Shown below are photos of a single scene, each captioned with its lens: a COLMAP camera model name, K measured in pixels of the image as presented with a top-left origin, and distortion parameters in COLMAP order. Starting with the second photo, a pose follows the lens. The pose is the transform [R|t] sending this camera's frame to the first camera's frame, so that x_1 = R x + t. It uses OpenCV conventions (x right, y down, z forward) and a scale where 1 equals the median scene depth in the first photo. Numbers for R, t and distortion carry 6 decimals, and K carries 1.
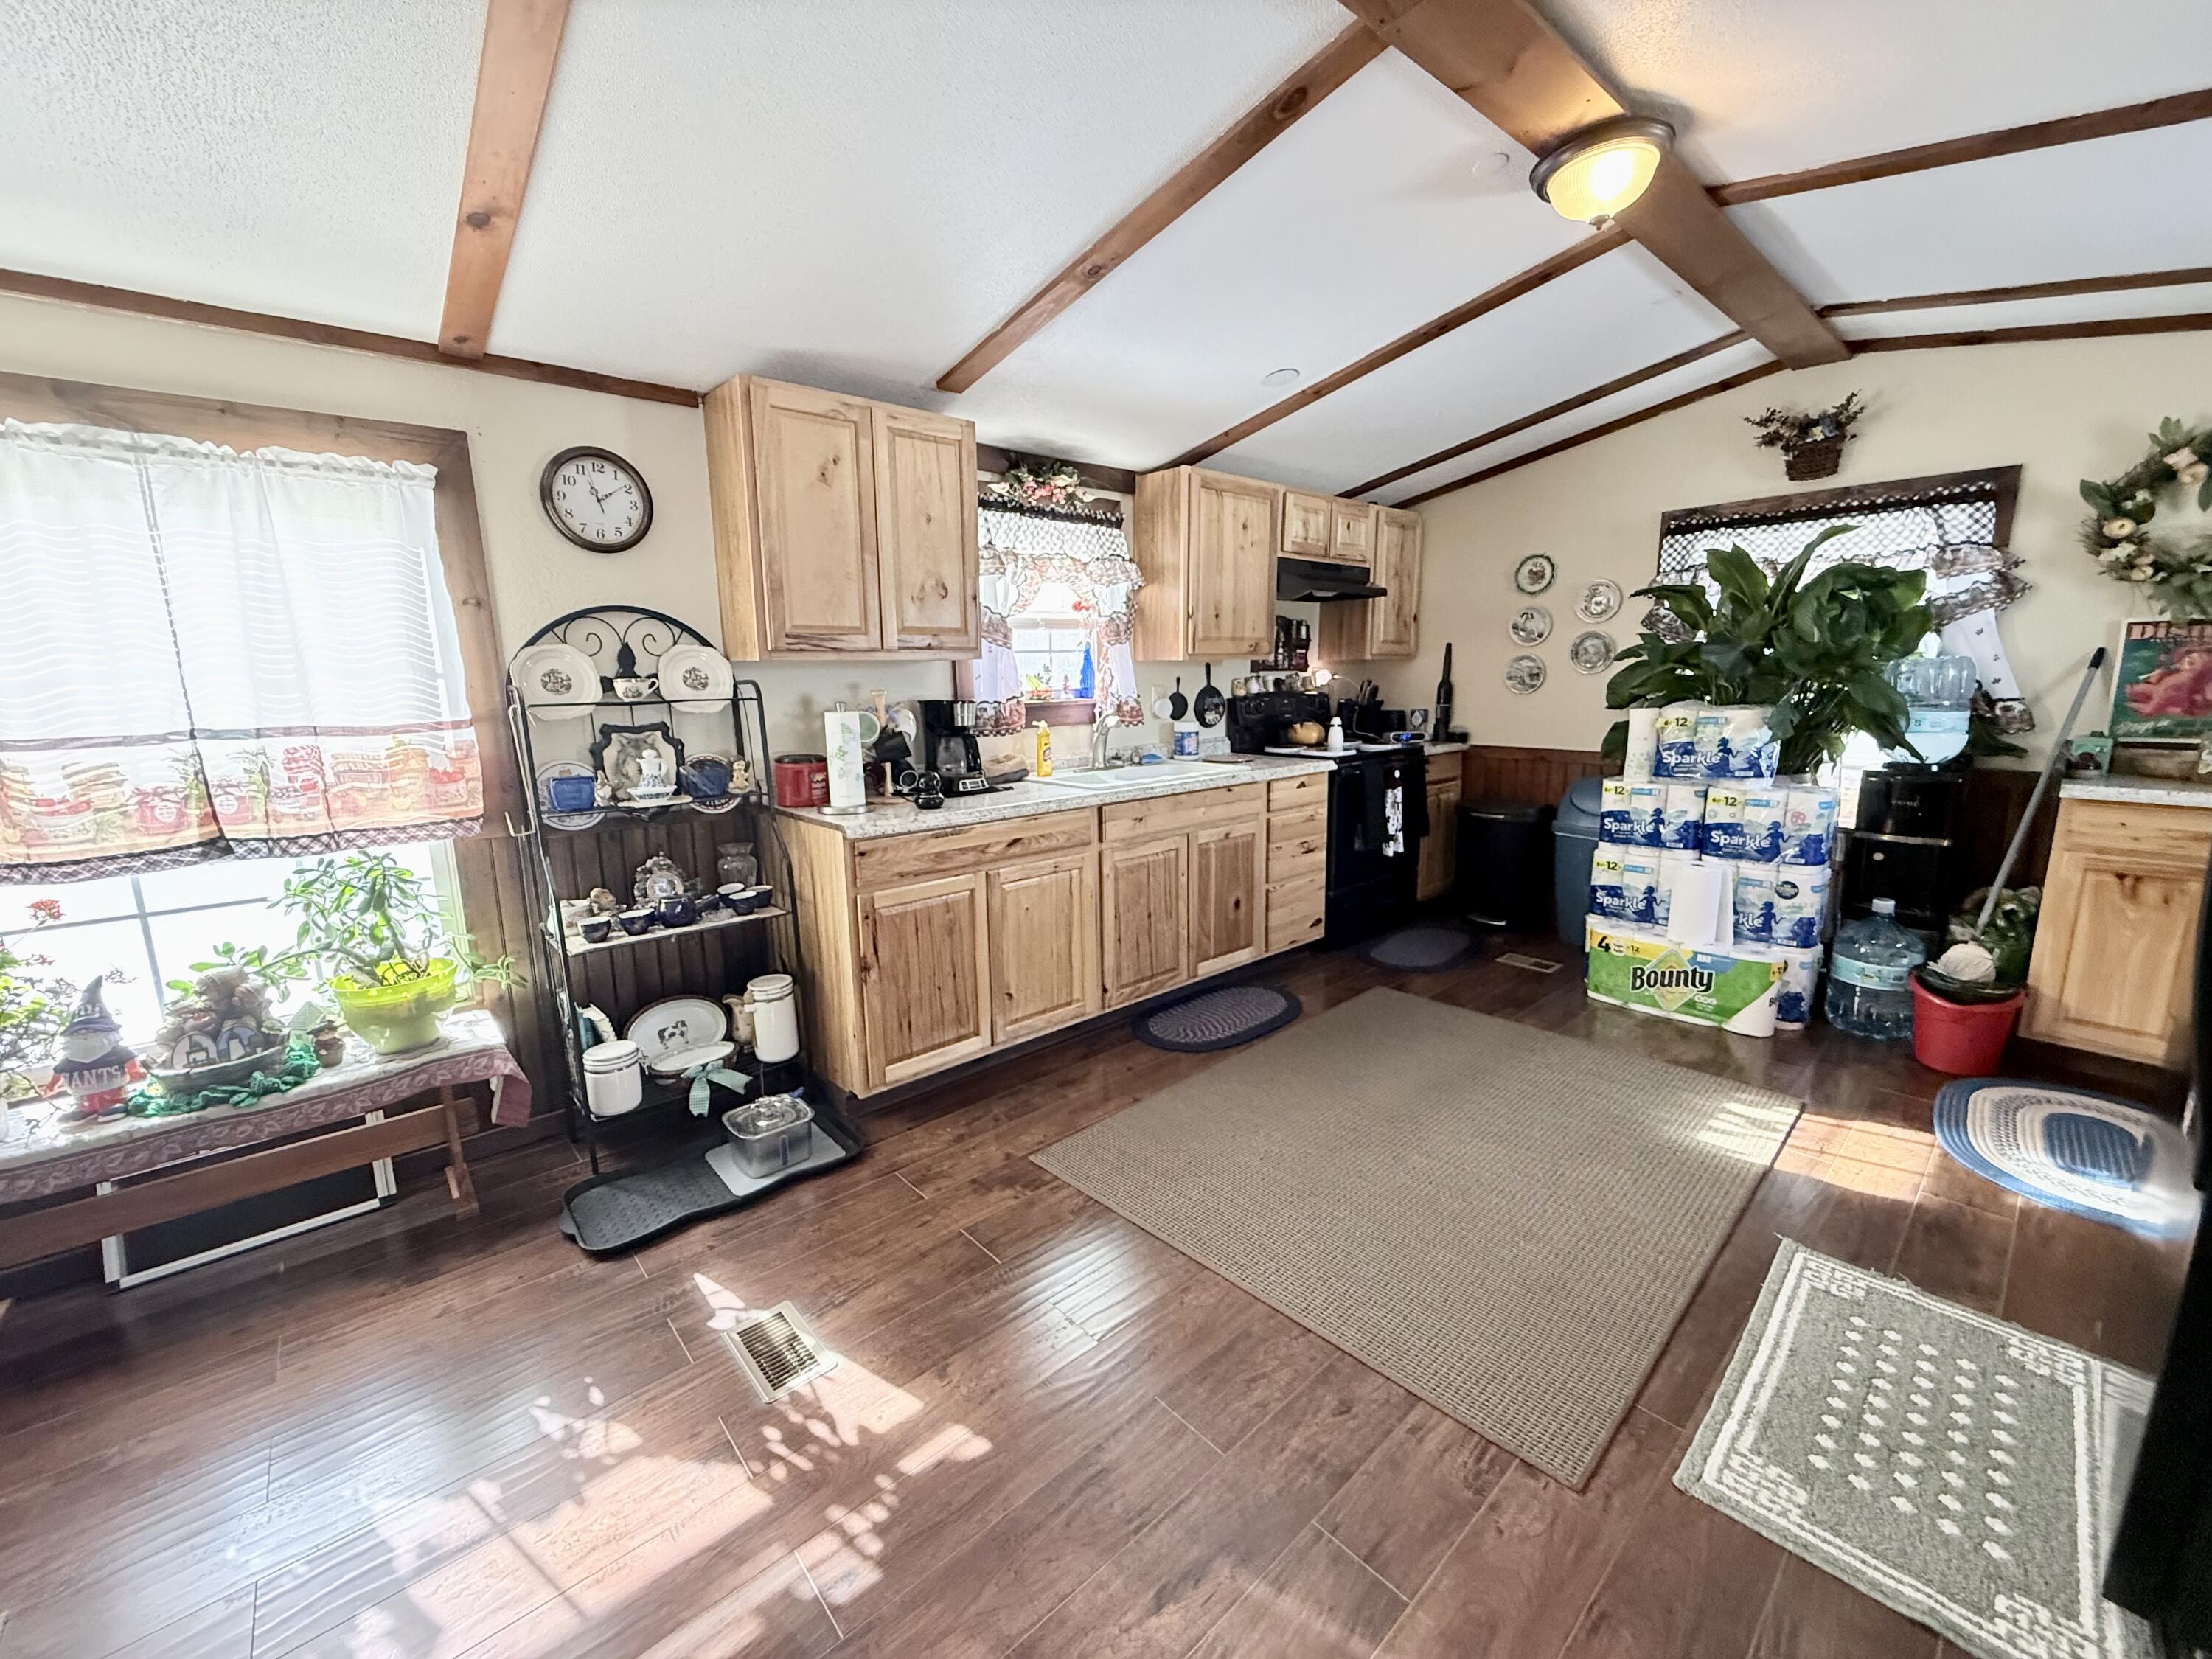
lens RADIAL K [[883.6, 0, 1107.5], [0, 883.6, 831.0], [0, 0, 1]] dist [0.001407, -0.000389]
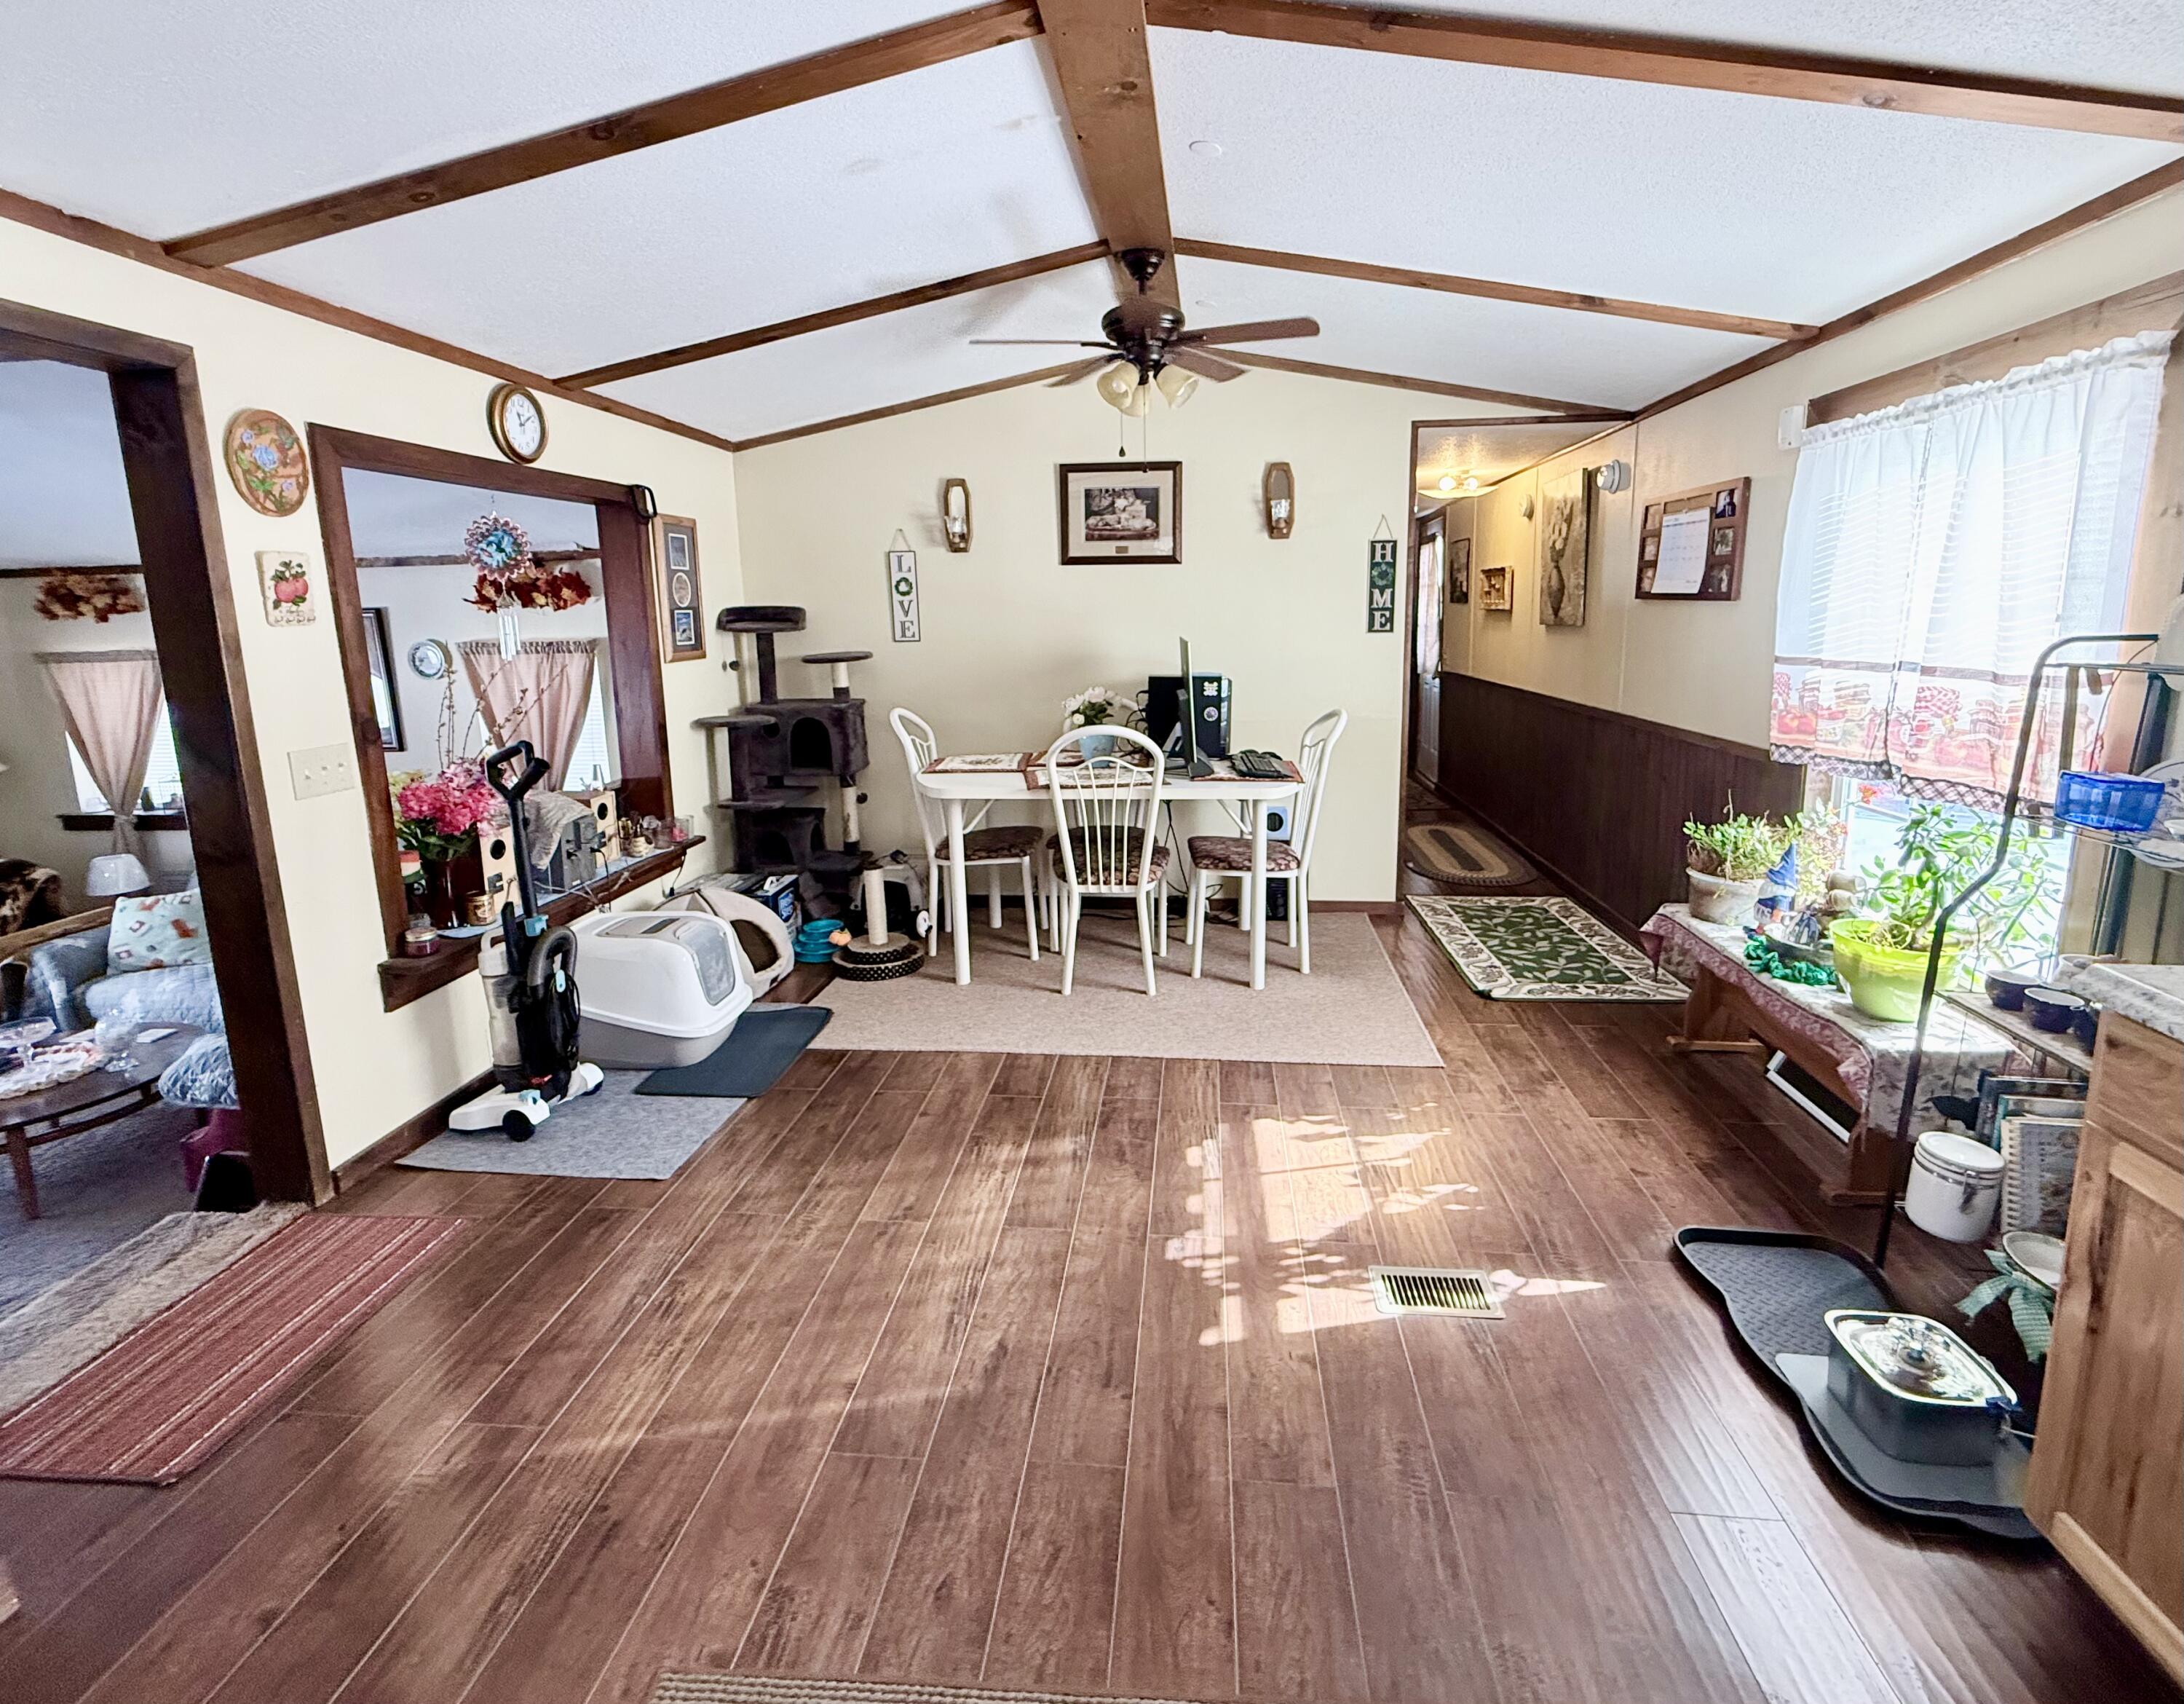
lens RADIAL K [[1013.5, 0, 1116.7], [0, 1013.5, 785.6], [0, 0, 1]] dist [0.000108, -0.000354]
pose [[-0.735405, 0.147656, -0.661345, 0.307106], [-0.087755, 0.947000, 0.309014, -0.157037], [0.671922, 0.285287, -0.683471, 0.720531]]
